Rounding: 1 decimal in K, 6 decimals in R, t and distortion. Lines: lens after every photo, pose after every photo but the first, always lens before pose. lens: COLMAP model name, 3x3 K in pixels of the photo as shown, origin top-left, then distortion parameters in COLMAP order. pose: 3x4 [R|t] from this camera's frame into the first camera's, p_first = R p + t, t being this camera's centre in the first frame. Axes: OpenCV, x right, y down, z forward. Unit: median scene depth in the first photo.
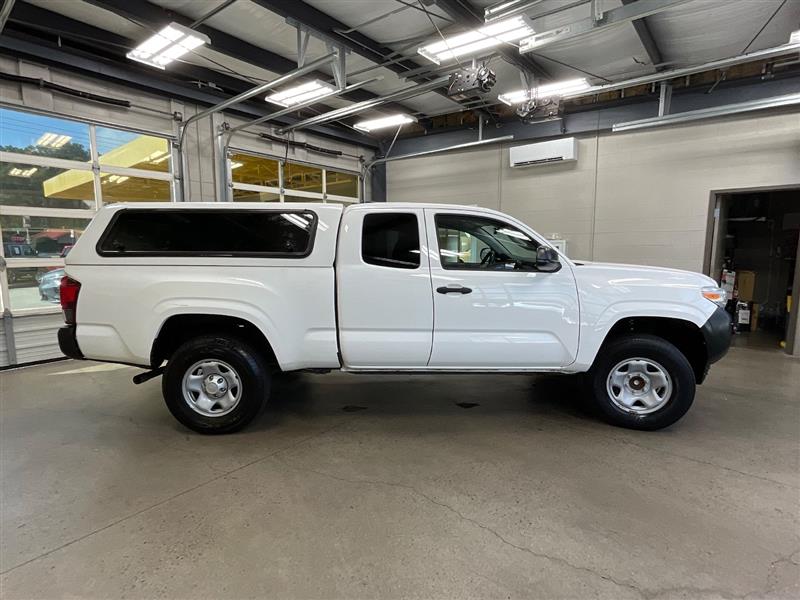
lens RADIAL K [[415.8, 0, 400.0], [0, 415.8, 300.0], [0, 0, 1]] dist [-0.000164, 0.001871]
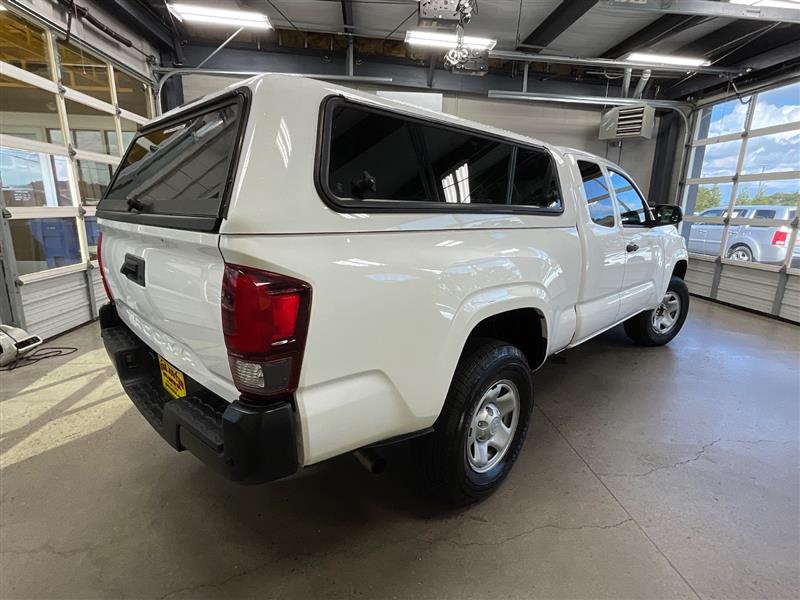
lens RADIAL K [[422.3, 0, 400.0], [0, 422.3, 302.1], [0, 0, 1]] dist [0.000889, 0.001665]
pose [[0.711410, -0.146101, 0.687423, -0.504127], [0.068986, 0.987946, 0.138579, -0.038995], [-0.699383, -0.051164, 0.712914, 0.335752]]
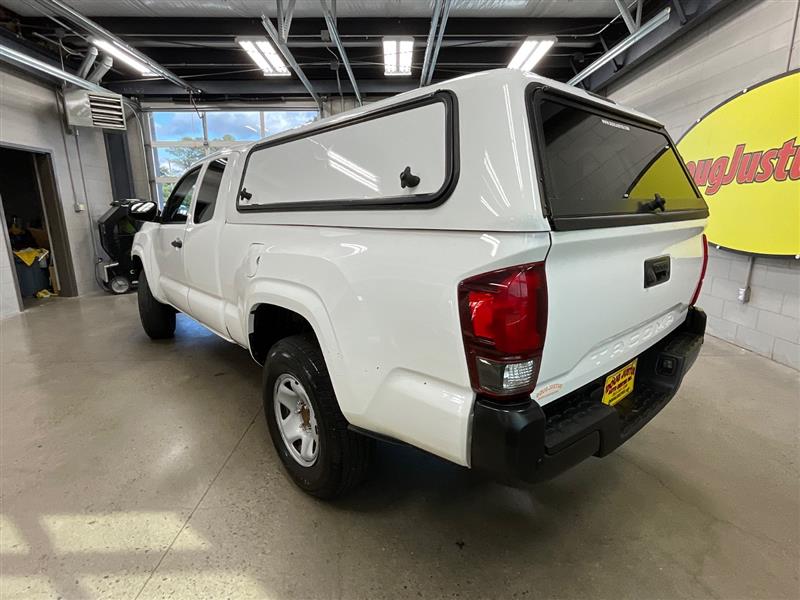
lens RADIAL K [[422.3, 0, 400.0], [0, 422.3, 302.1], [0, 0, 1]] dist [0.000889, 0.001665]
pose [[-0.650852, -0.162341, 0.741645, -0.529239], [0.102260, 0.949223, 0.297520, -0.108564], [-0.752286, 0.269482, -0.601203, 0.948046]]
